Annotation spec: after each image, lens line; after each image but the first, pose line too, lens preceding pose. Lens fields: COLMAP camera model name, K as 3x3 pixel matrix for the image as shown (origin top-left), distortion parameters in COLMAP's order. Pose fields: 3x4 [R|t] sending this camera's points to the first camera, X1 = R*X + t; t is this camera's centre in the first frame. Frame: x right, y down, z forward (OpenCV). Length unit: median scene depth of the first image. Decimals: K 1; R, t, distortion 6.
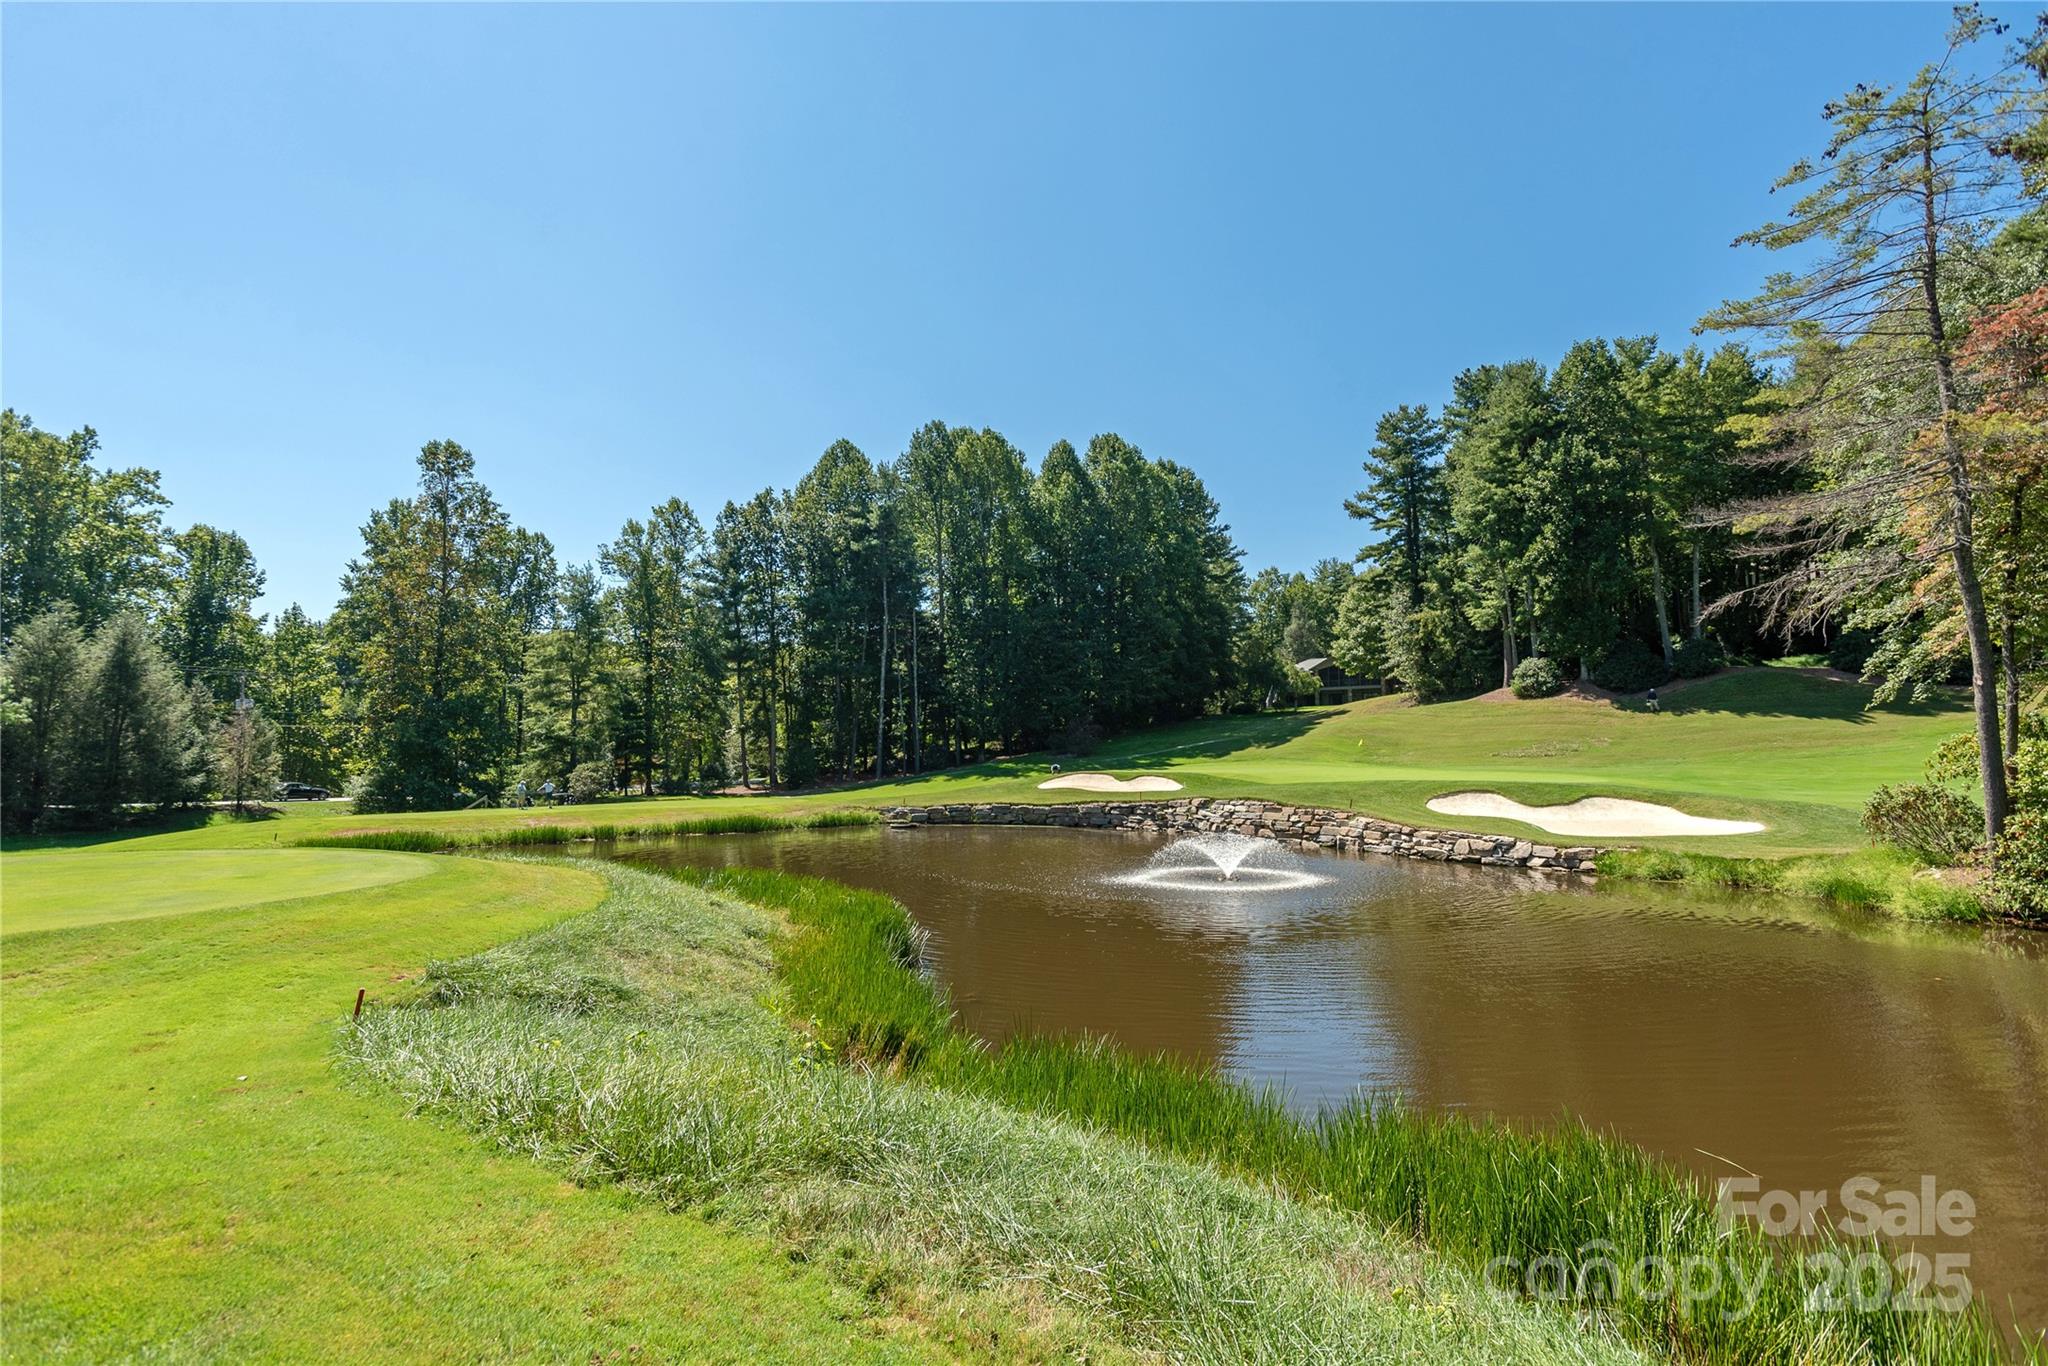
lens RADIAL K [[965.9, 0, 1024.1], [0, 965.9, 672.0], [0, 0, 1]] dist [0.002705, -0.000046]
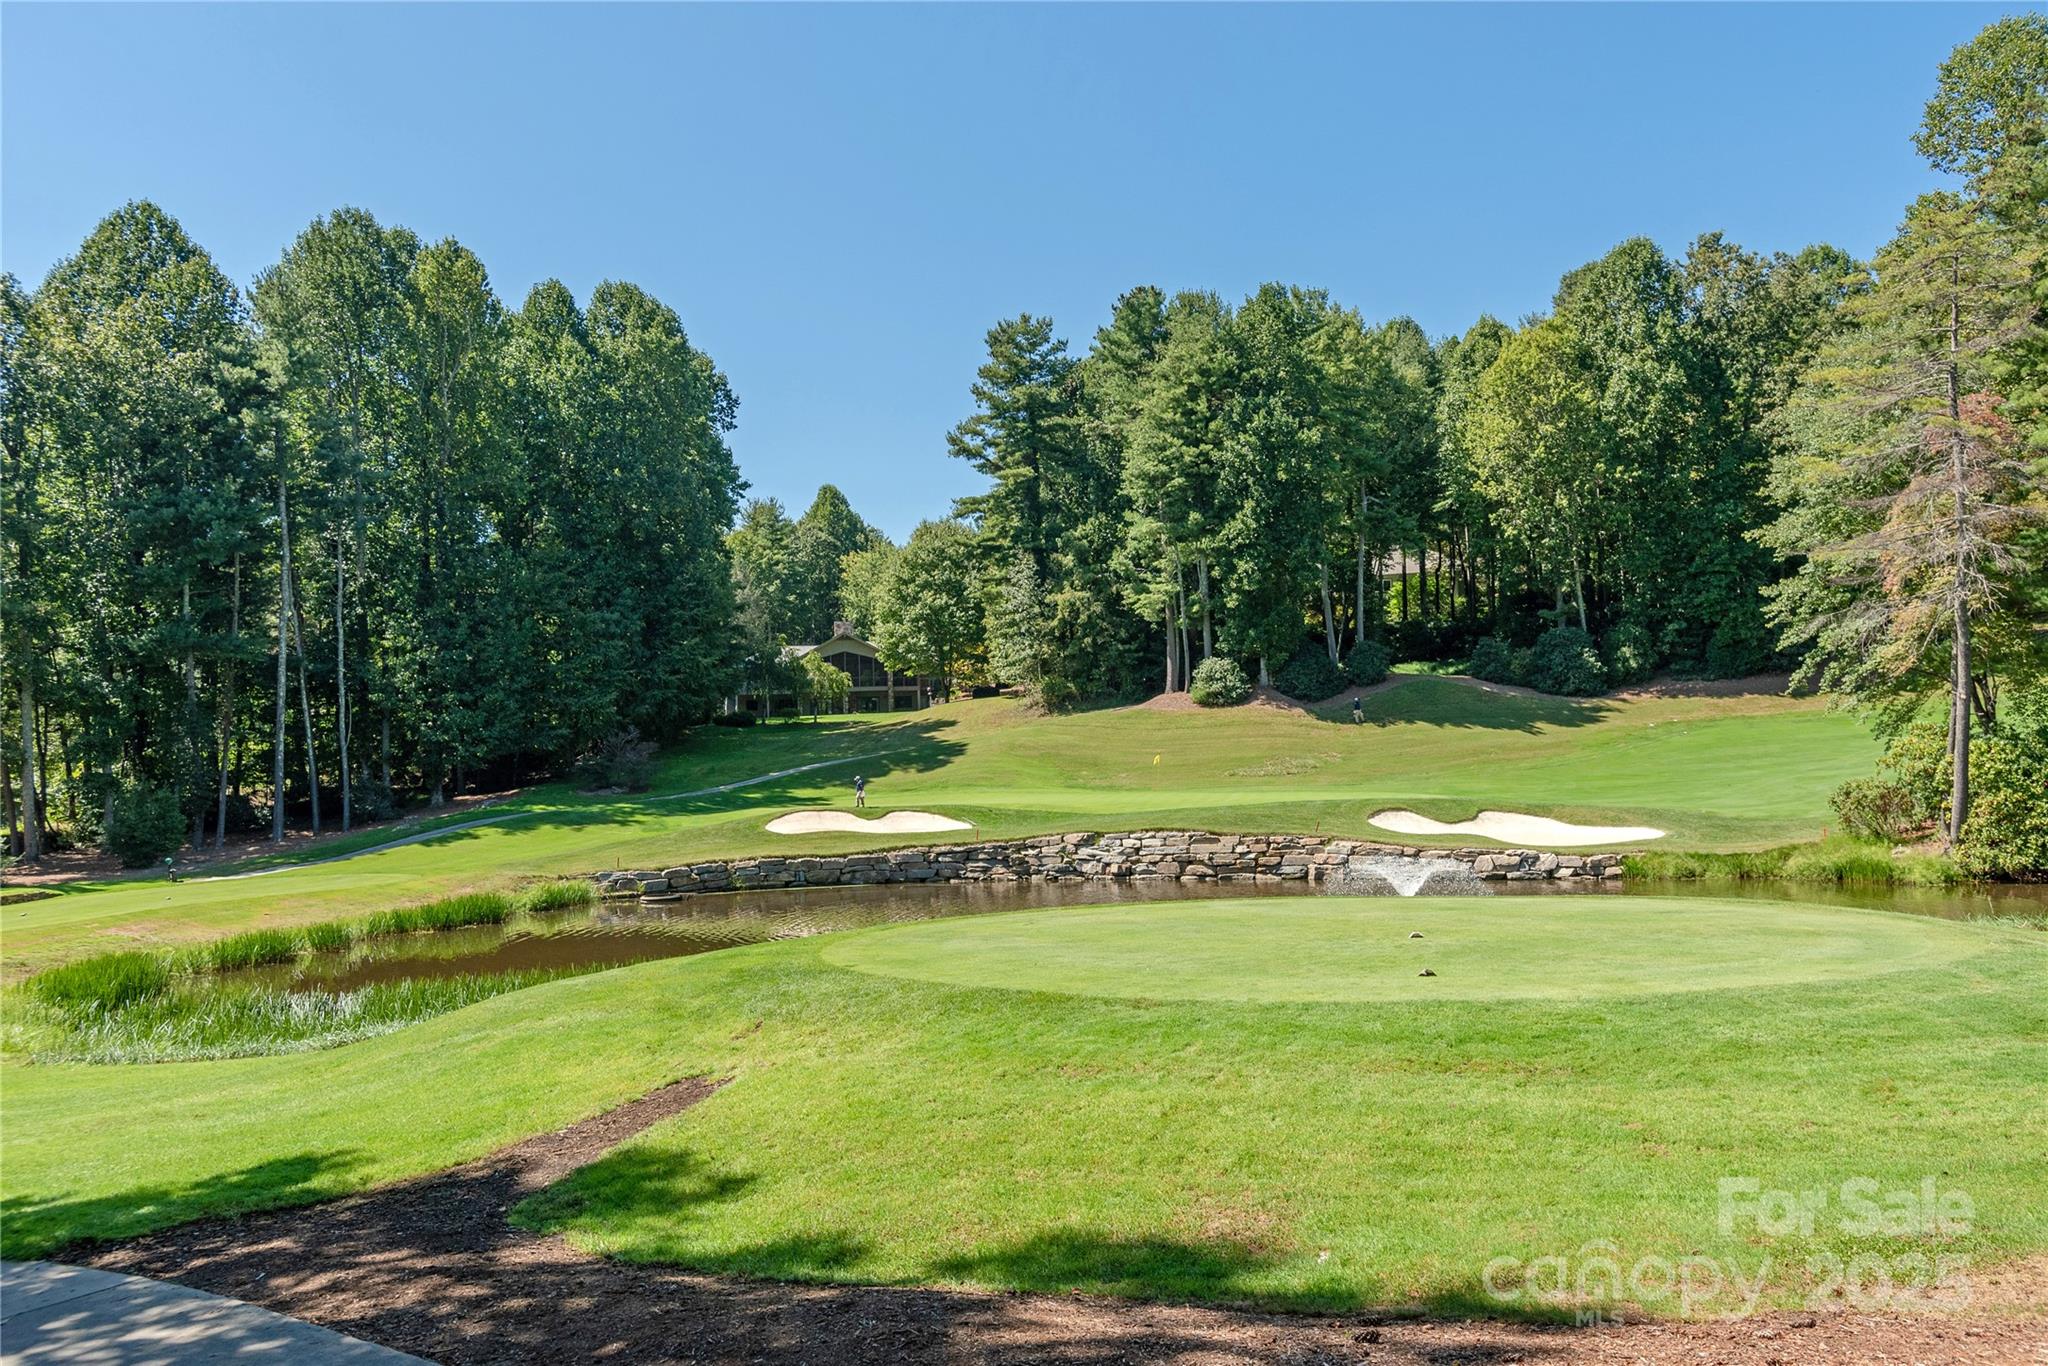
lens RADIAL K [[1565.4, 0, 1024.7], [0, 1565.4, 694.5], [0, 0, 1]] dist [0.014255, 0.002088]
pose [[0.803674, 0.012974, 0.594929, -0.406931], [-0.025618, 0.999590, 0.012808, 0.003993], [-0.594519, -0.025534, 0.803676, 0.020760]]
